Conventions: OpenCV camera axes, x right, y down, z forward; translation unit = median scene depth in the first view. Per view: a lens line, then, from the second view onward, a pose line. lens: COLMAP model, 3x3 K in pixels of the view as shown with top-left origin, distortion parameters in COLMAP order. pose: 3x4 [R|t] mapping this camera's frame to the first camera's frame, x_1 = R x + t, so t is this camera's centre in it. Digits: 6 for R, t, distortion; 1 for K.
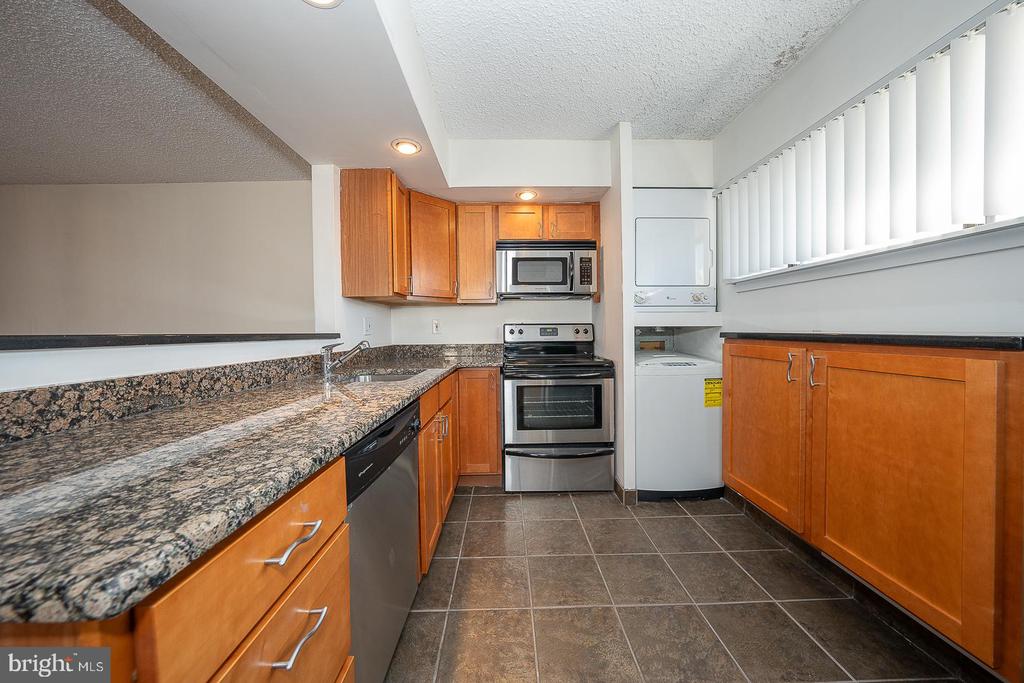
lens RADIAL K [[354.1, 0, 508.5], [0, 354.1, 335.6], [0, 0, 1]] dist [-0.009739, 0.000230]
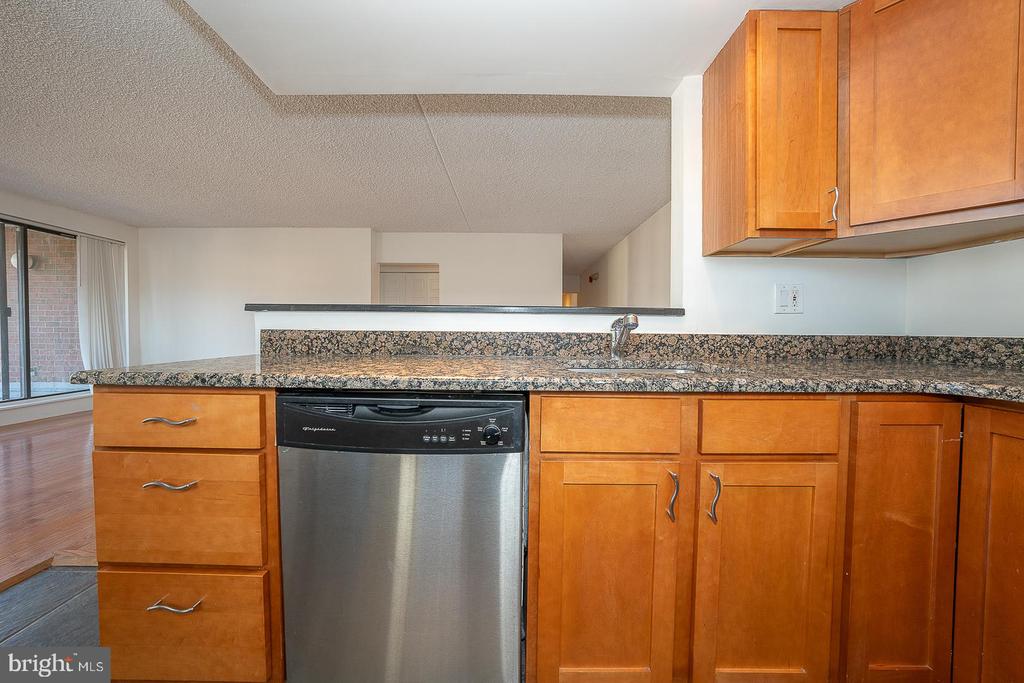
lens RADIAL K [[354.1, 0, 511.4], [0, 354.1, 338.6], [0, 0, 1]] dist [-0.009739, 0.000230]
pose [[-0.005922, 0.035882, -0.999338, 0.335986], [-0.021935, 0.999111, 0.036003, 0.050302], [0.999742, 0.022133, -0.005129, 0.915817]]
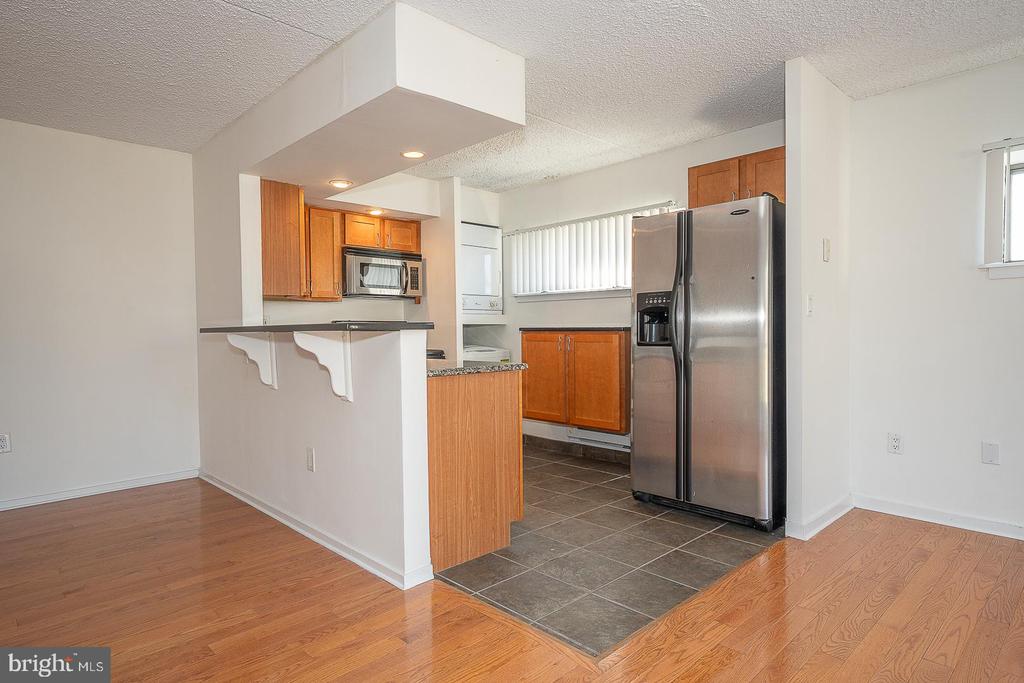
lens RADIAL K [[586.9, 0, 514.1], [0, 586.9, 342.3], [0, 0, 1]] dist [-0.000762, 0.000052]
pose [[0.725013, -0.013436, 0.688604, -1.638221], [0.015615, 0.999873, 0.003069, 0.063012], [-0.688558, 0.008528, 0.725131, -1.224868]]
